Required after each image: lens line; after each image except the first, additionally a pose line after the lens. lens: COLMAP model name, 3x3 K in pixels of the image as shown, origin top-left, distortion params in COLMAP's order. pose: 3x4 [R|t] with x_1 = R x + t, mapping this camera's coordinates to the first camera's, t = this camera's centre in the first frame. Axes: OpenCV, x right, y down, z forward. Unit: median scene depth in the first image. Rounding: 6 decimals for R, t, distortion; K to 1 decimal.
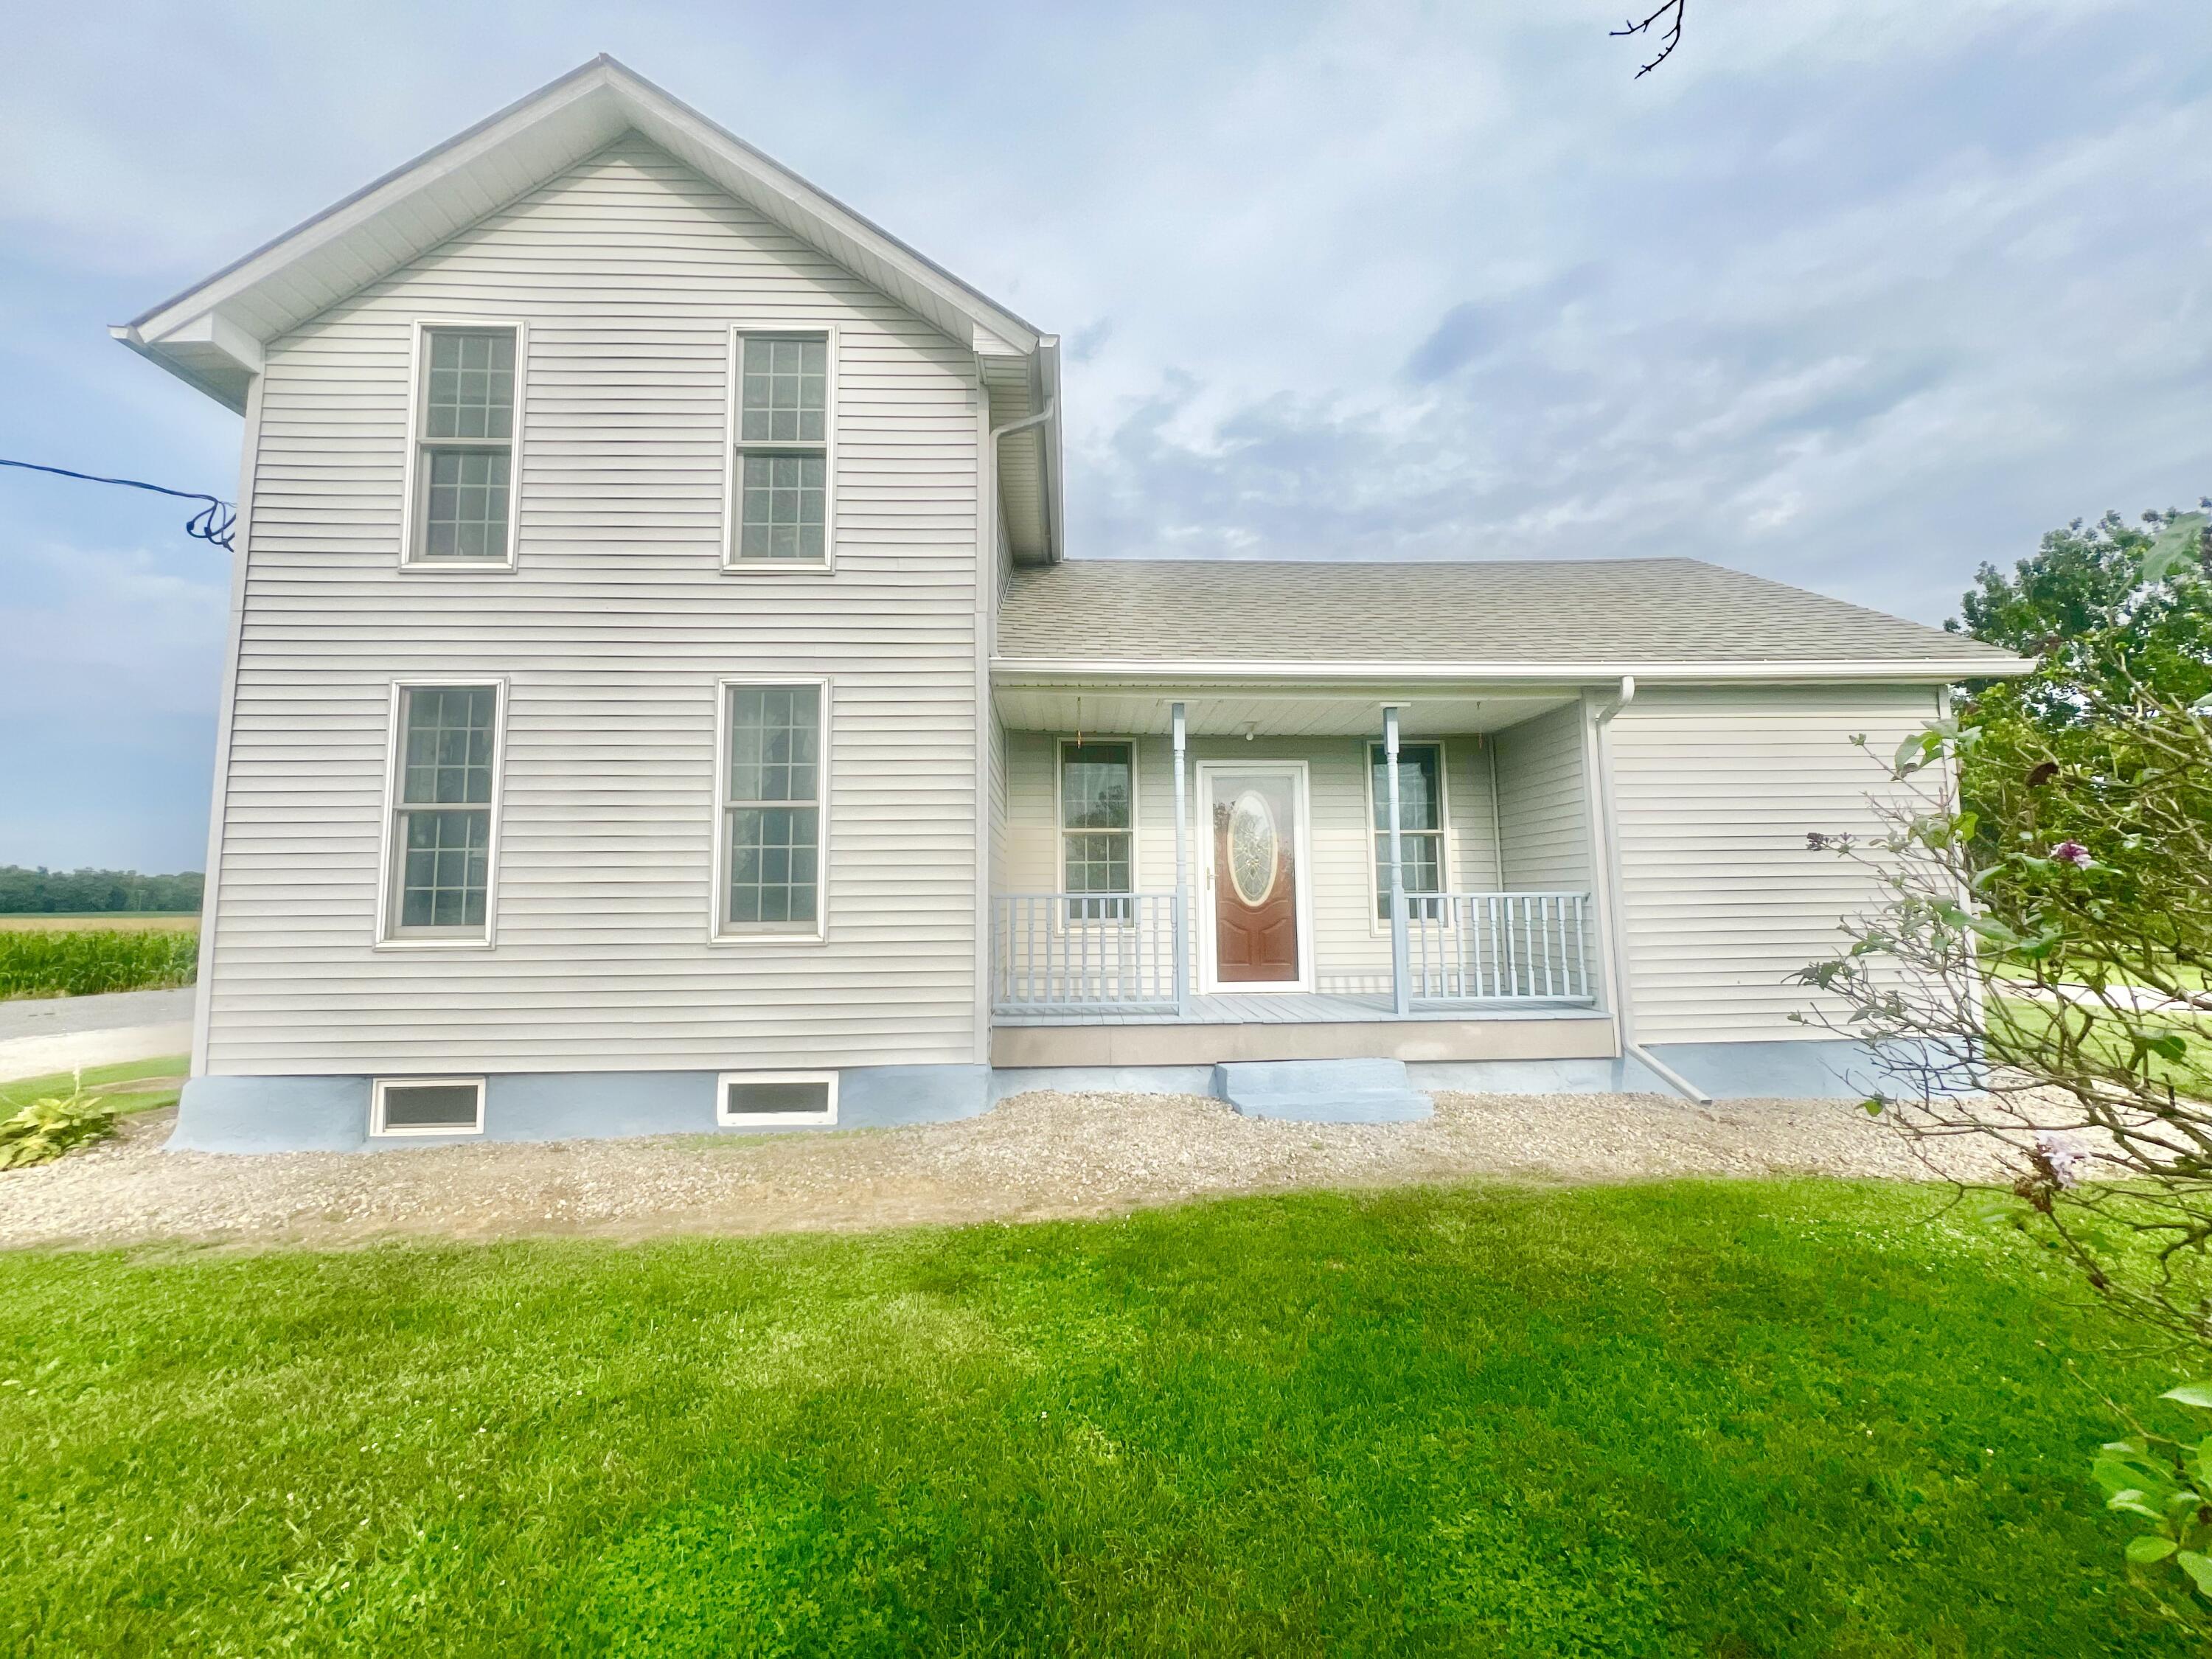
lens RADIAL K [[903.5, 0, 1099.1], [0, 903.5, 825.8], [0, 0, 1]] dist [-0.006223, 0.002777]
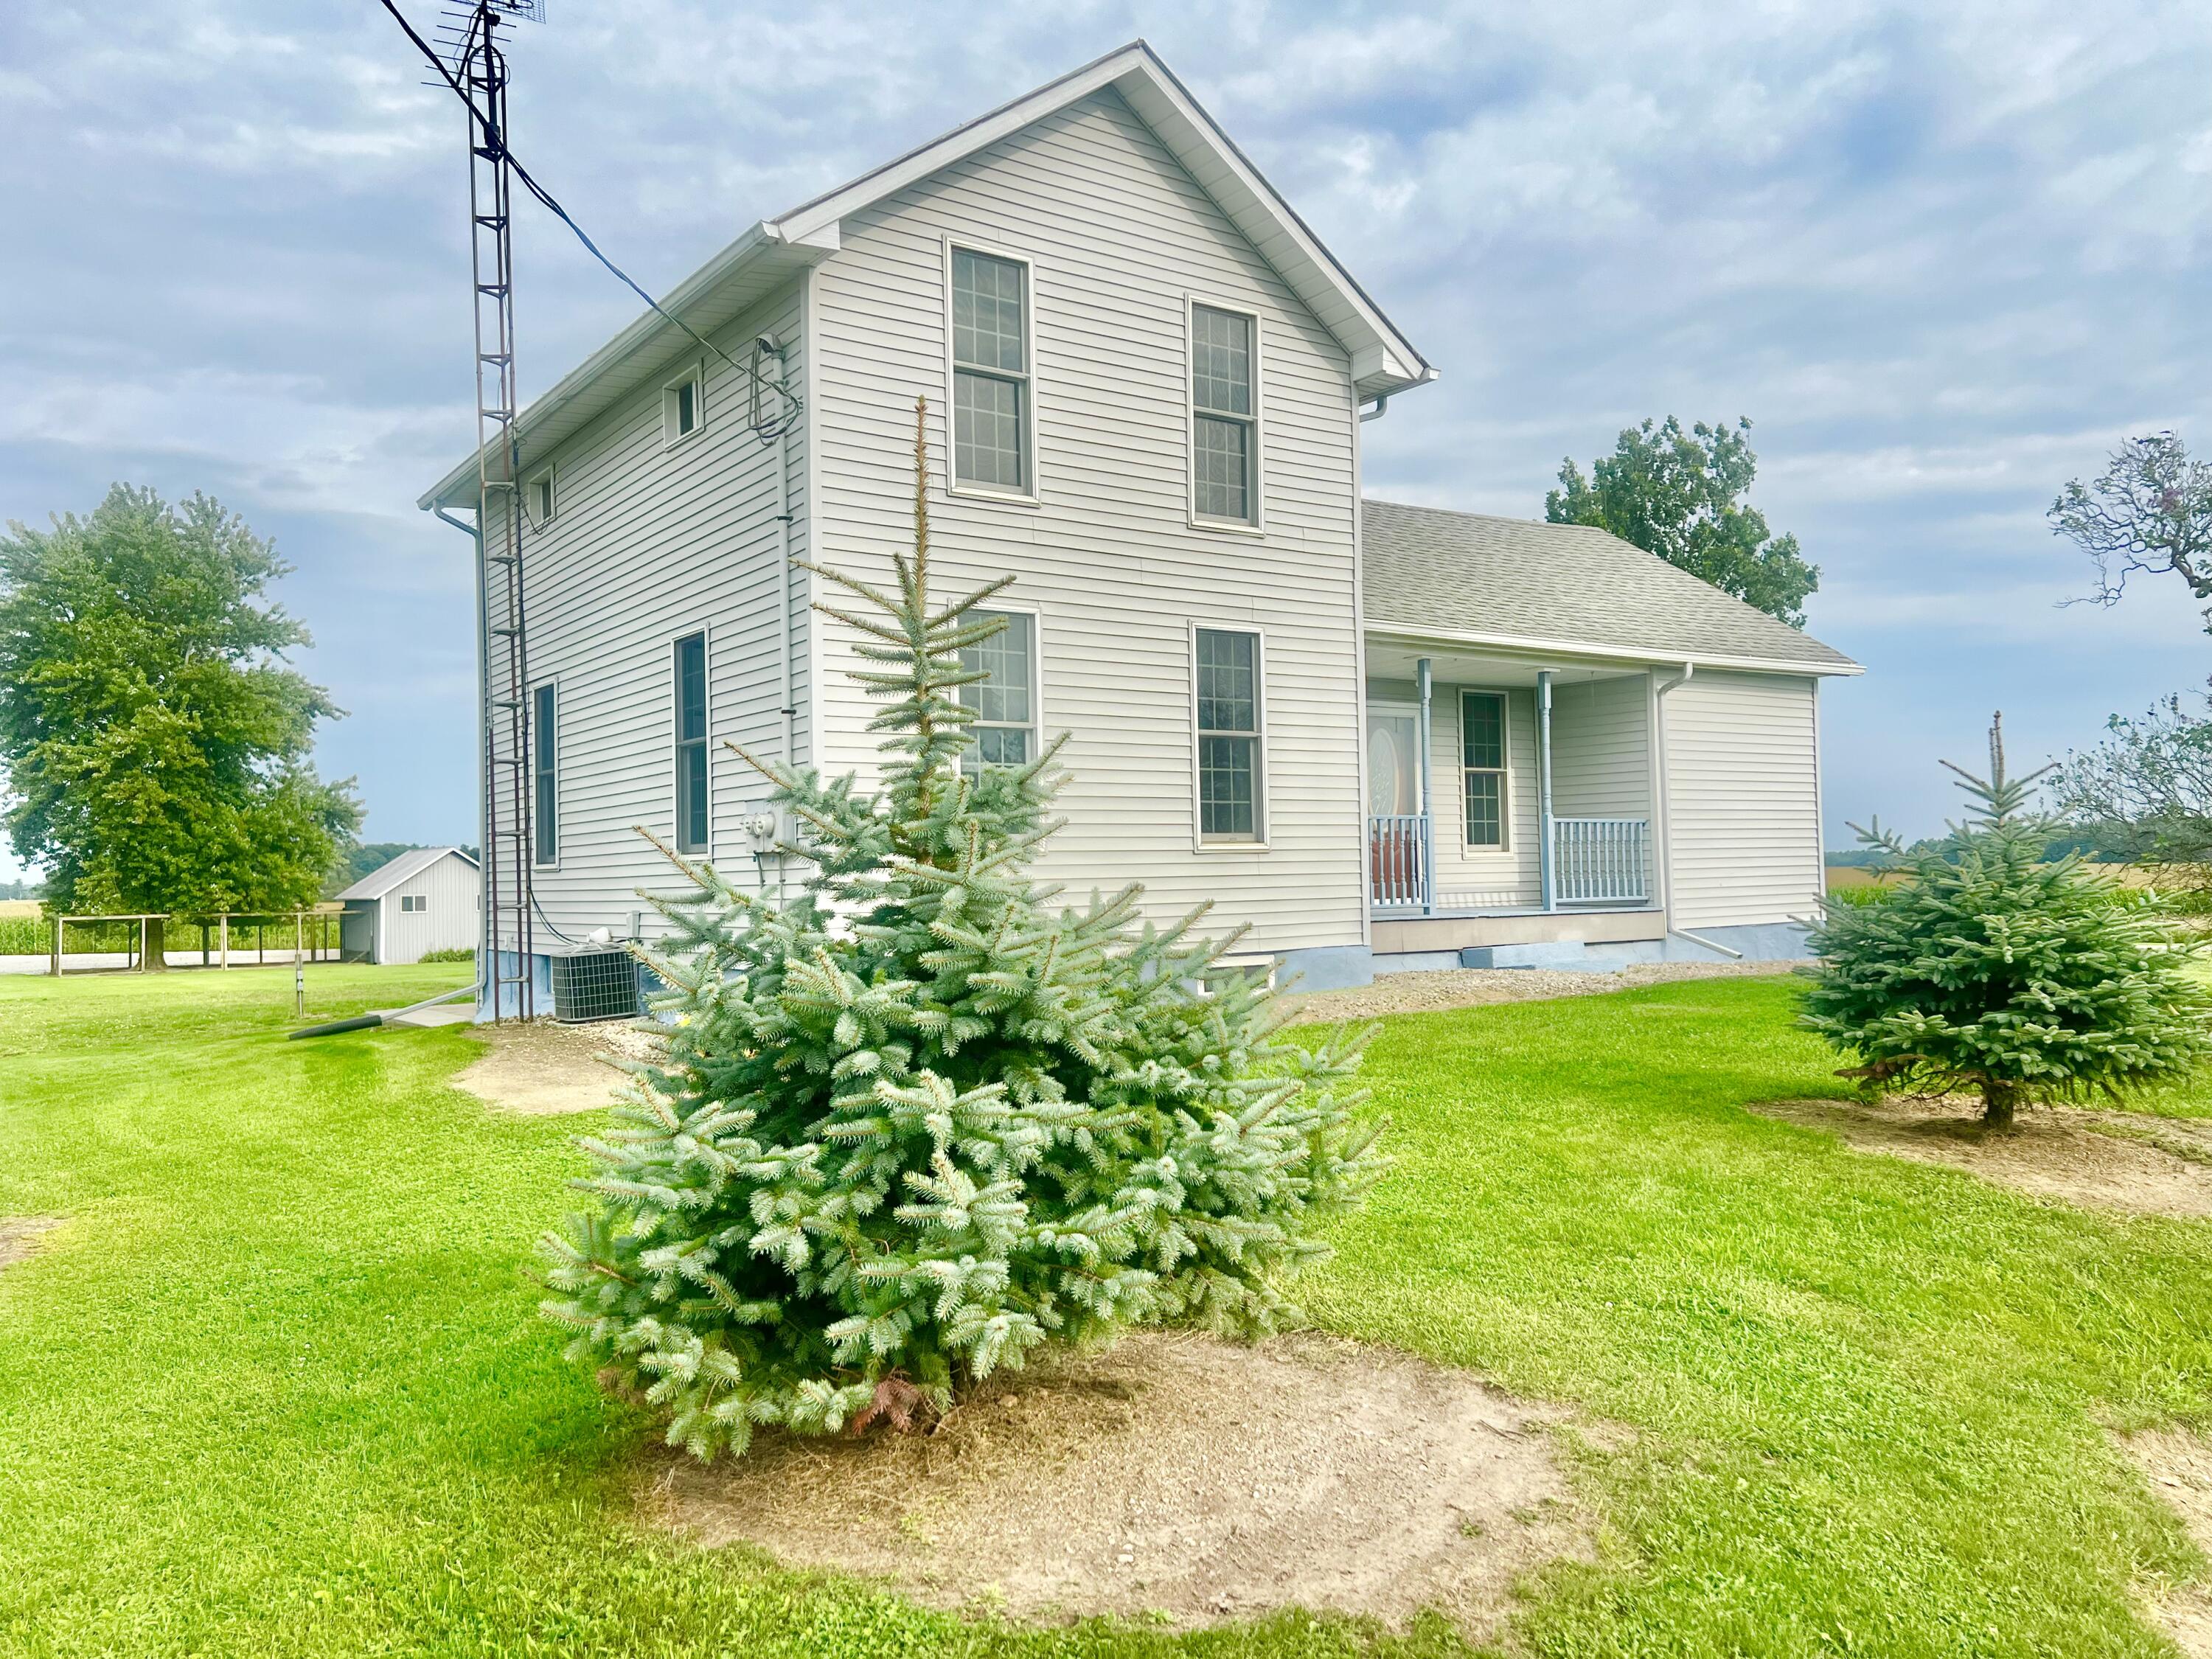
lens RADIAL K [[1663.2, 0, 1116.1], [0, 1663.2, 834.7], [0, 0, 1]] dist [0.059886, -0.081323]
pose [[0.843748, 0.006343, 0.536701, -1.442262], [-0.033086, 0.998643, 0.040212, 0.021989], [-0.535718, -0.051686, 0.842814, -0.655415]]
